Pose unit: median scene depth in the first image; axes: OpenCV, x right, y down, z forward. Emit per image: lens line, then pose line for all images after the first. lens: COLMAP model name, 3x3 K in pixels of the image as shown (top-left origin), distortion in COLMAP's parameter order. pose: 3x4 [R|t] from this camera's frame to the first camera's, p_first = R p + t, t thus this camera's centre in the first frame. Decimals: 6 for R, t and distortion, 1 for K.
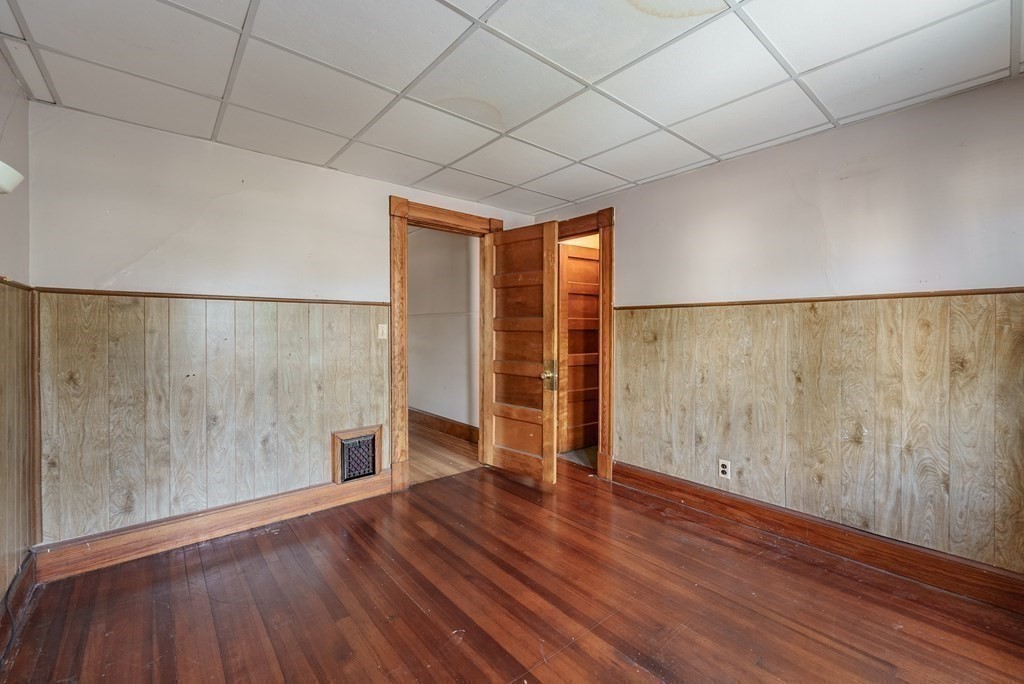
lens RADIAL K [[422.8, 0, 515.3], [0, 422.8, 335.3], [0, 0, 1]] dist [0.001576, -0.000390]
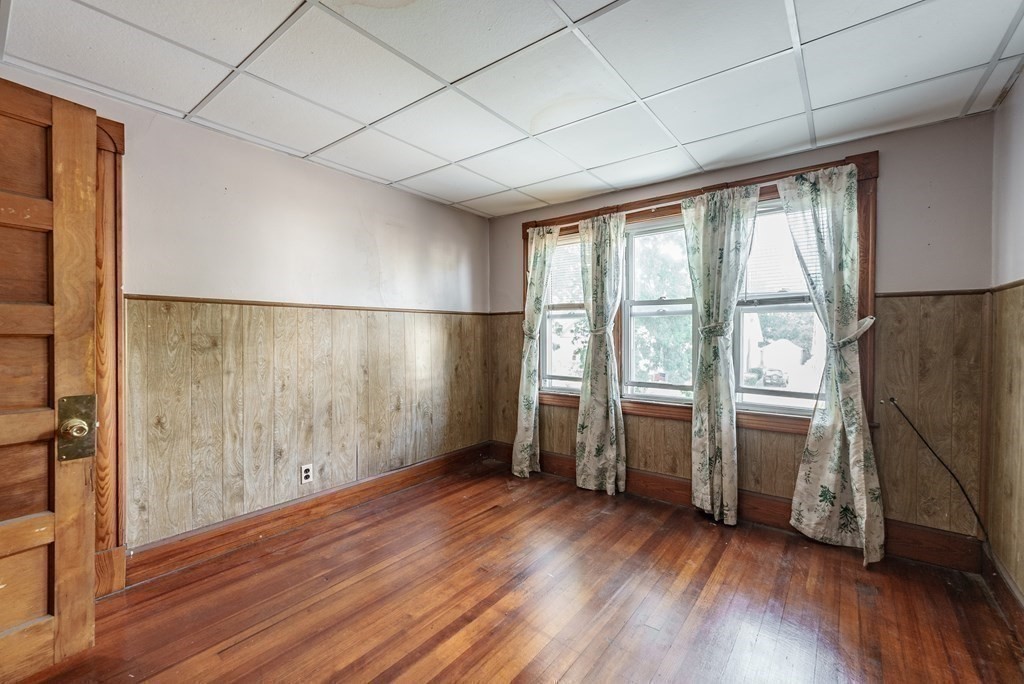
lens RADIAL K [[422.8, 0, 521.1], [0, 422.8, 336.7], [0, 0, 1]] dist [0.001576, -0.000390]
pose [[-0.200709, -0.014805, 0.979539, -0.566388], [0.007592, 0.999832, 0.016667, -0.015200], [-0.979622, 0.010782, -0.200563, 0.705577]]
